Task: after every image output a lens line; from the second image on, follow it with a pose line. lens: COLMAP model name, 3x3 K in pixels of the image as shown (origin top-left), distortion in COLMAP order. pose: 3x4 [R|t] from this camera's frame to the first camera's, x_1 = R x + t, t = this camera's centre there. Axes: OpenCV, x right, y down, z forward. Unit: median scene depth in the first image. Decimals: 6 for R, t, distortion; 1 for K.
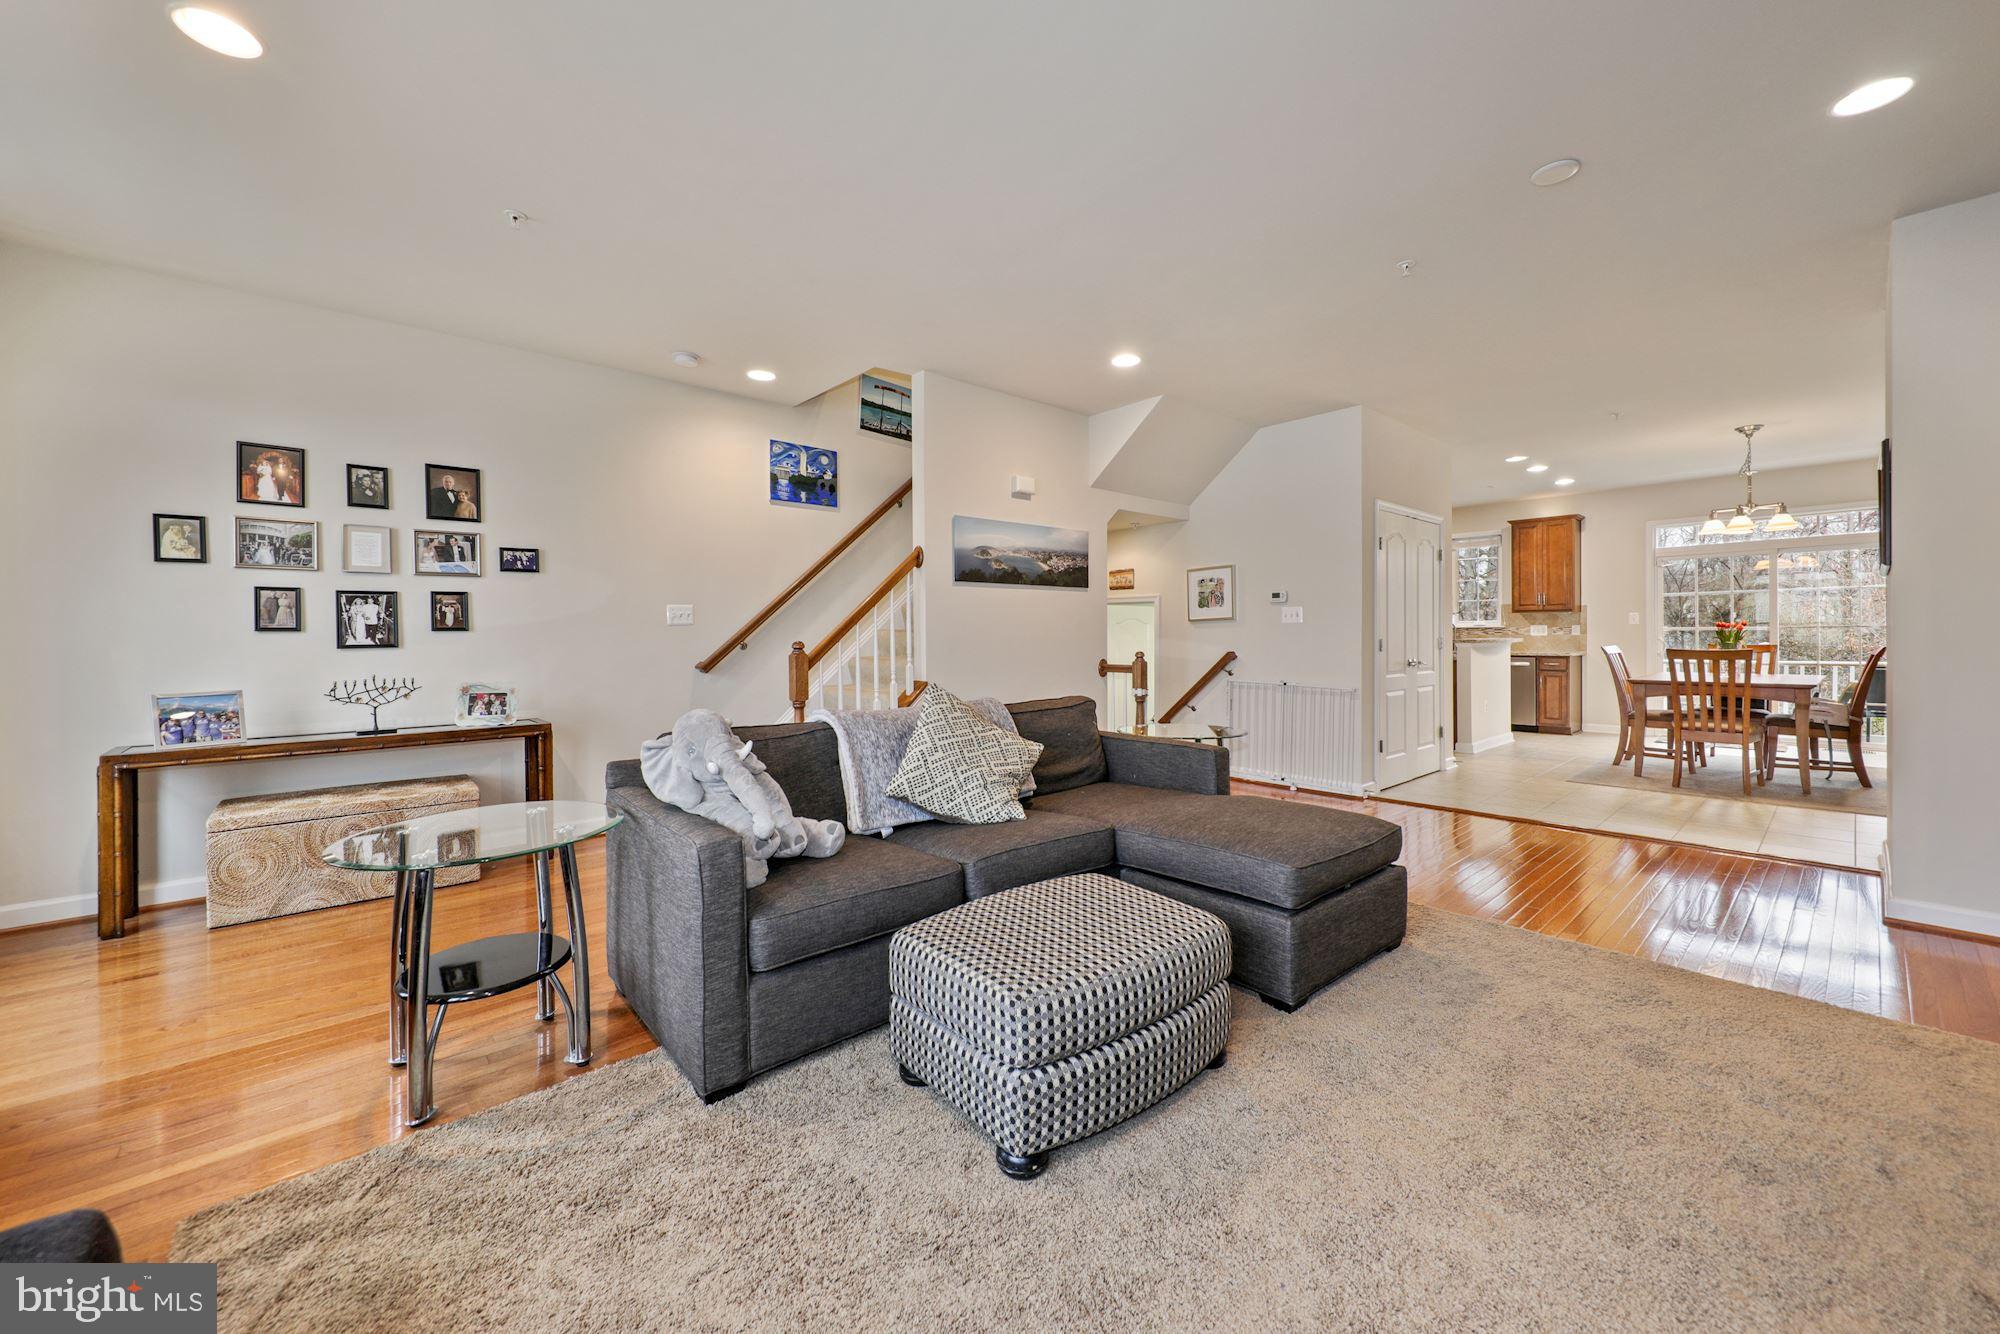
lens RADIAL K [[732.1, 0, 1006.2], [0, 732.1, 638.7], [0, 0, 1]] dist [-0.003396, -0.000807]
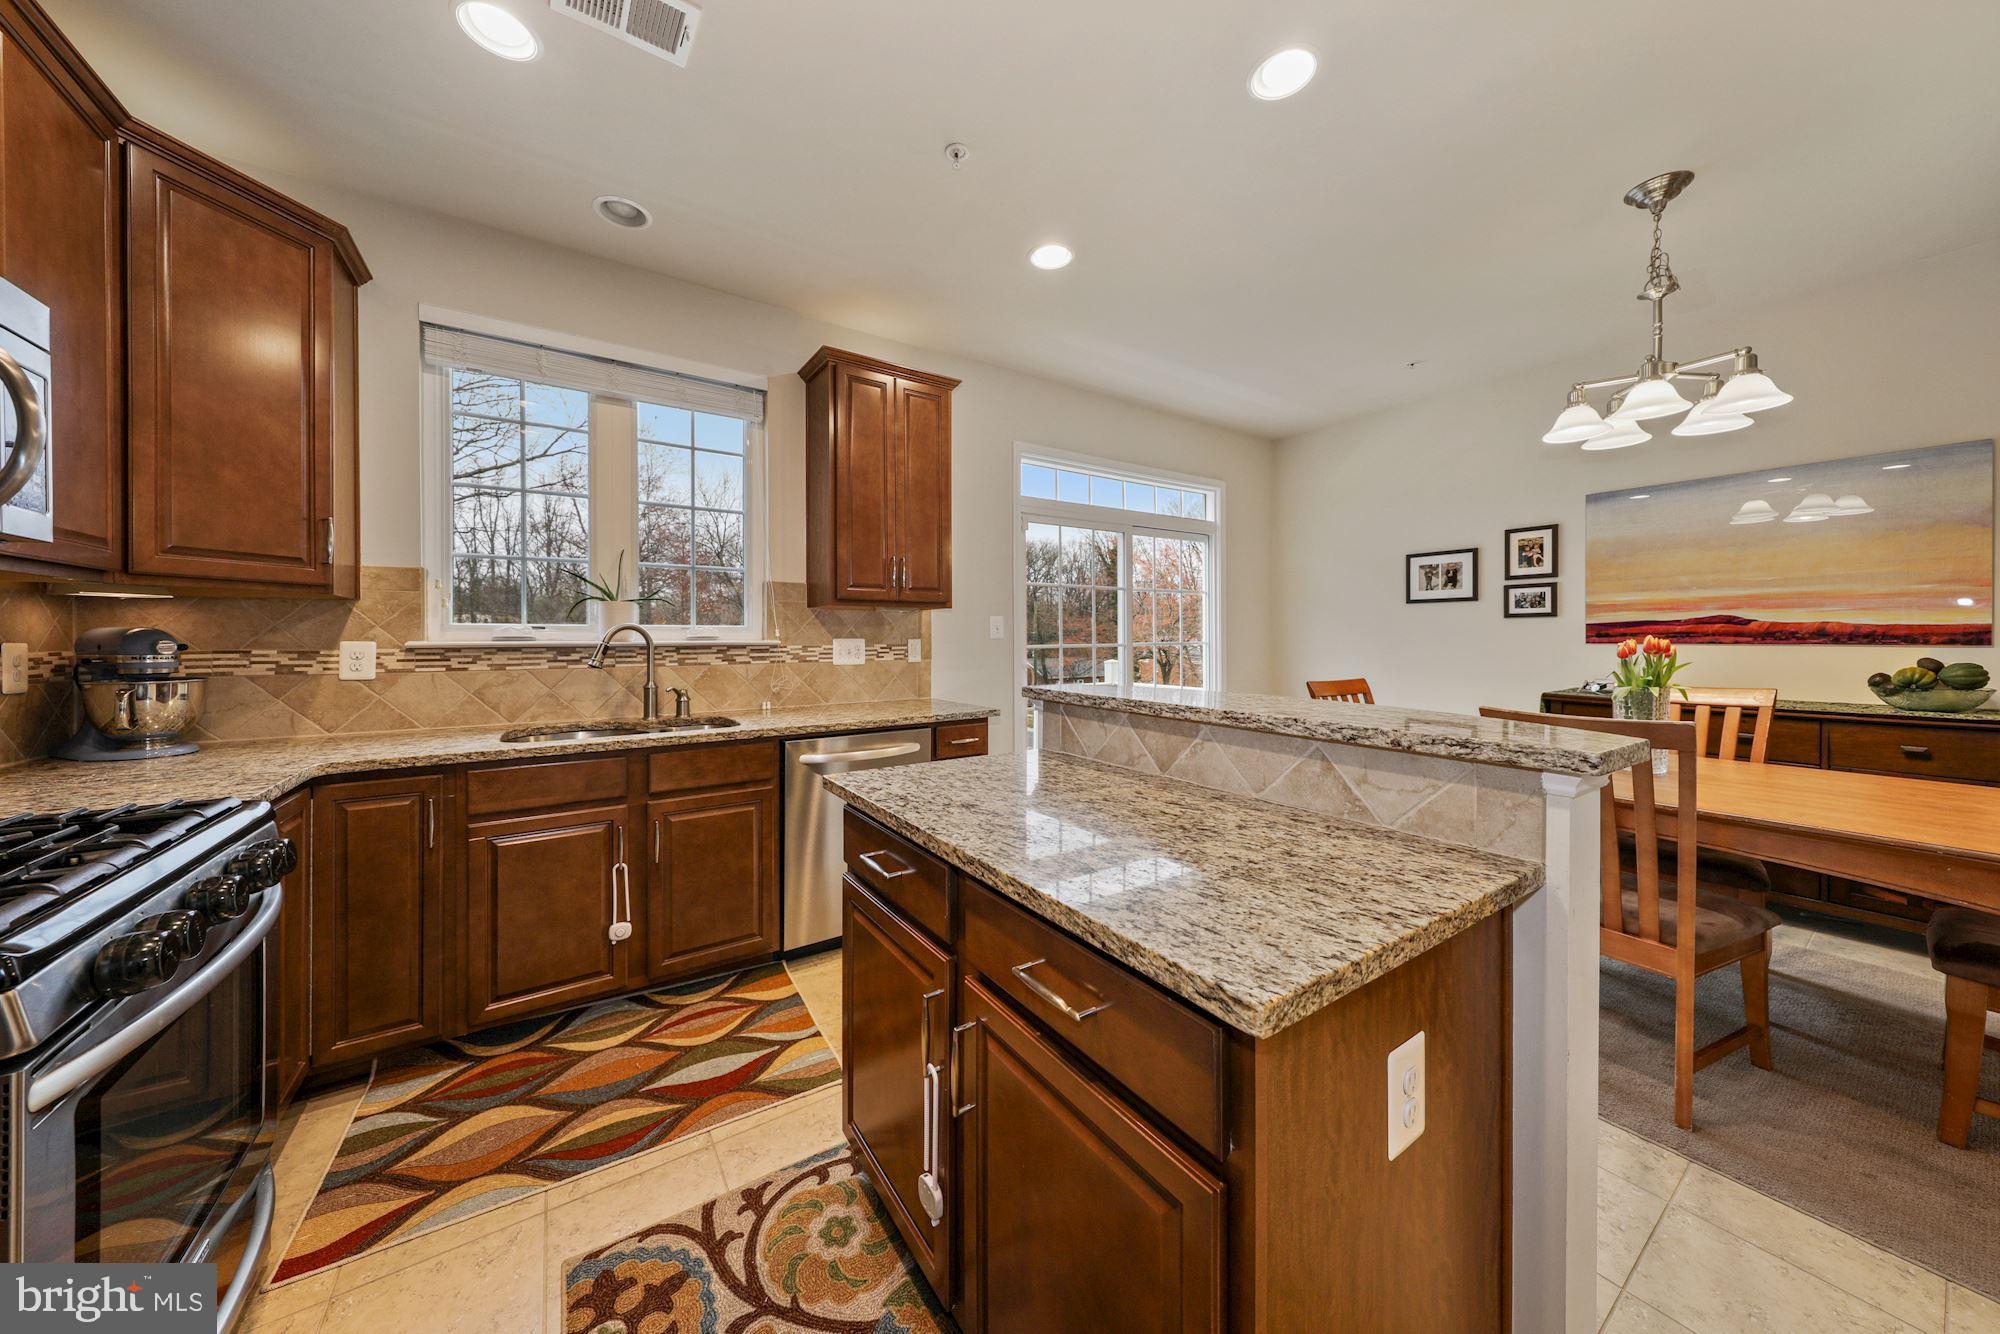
lens RADIAL K [[653.8, 0, 998.0], [0, 653.8, 637.7], [0, 0, 1]] dist [0.000404, -0.000154]
pose [[0.121776, 0.006207, 0.992538, 1.005262], [0.009618, 0.999926, -0.007434, -0.040978], [-0.992511, 0.010452, 0.121707, 2.303019]]
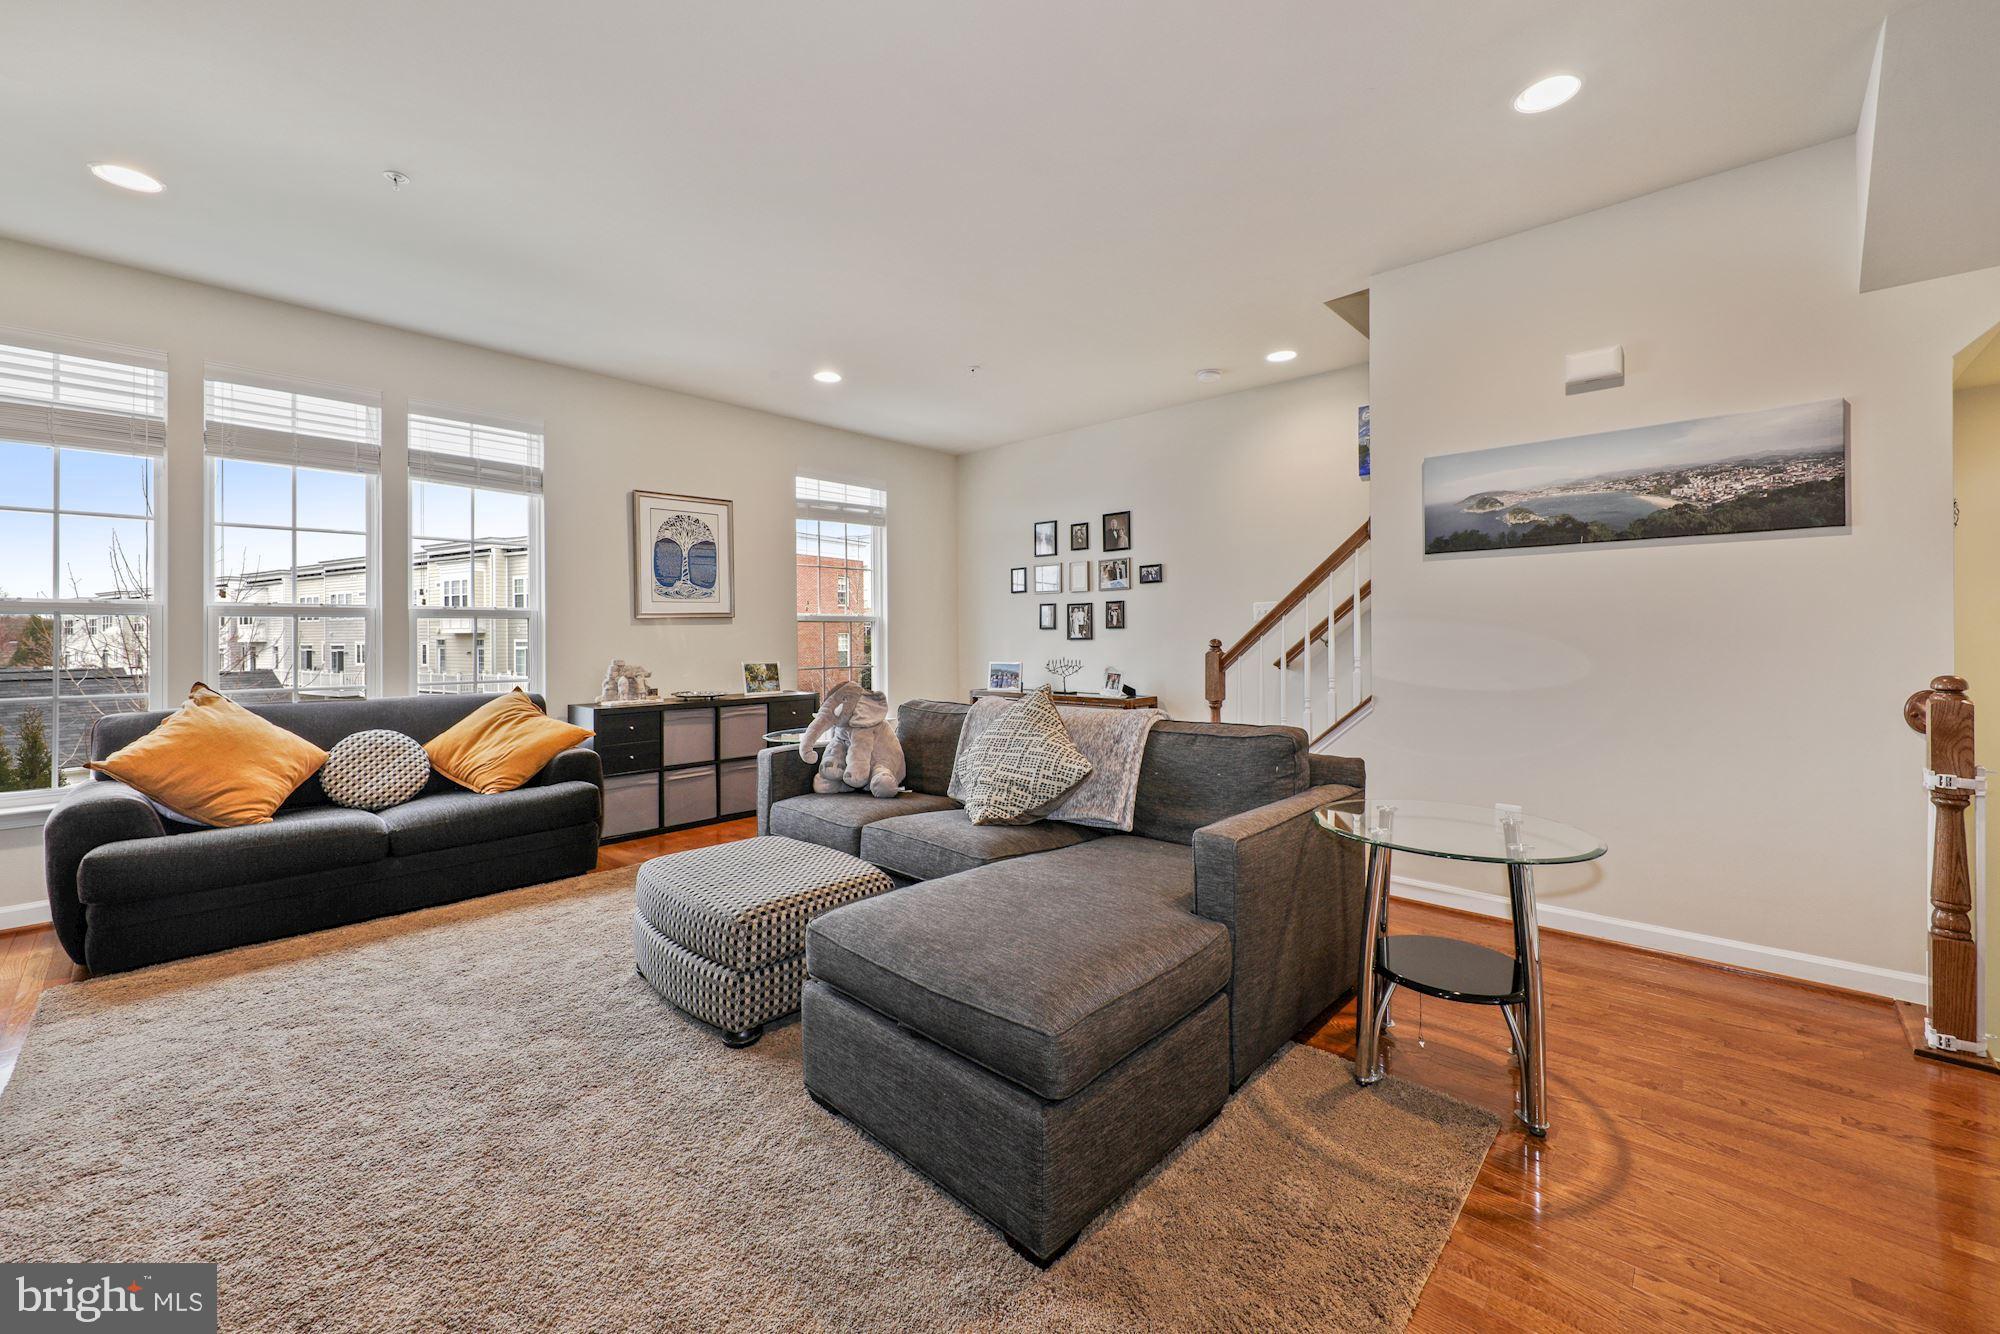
lens RADIAL K [[779.9, 0, 1003.2], [0, 779.9, 632.4], [0, 0, 1]] dist [-0.000809, -0.000841]
pose [[0.101953, 0.003805, -0.994782, 0.695264], [-0.003528, 0.999988, 0.003463, -0.007485], [0.994783, 0.003156, 0.101965, 0.599484]]
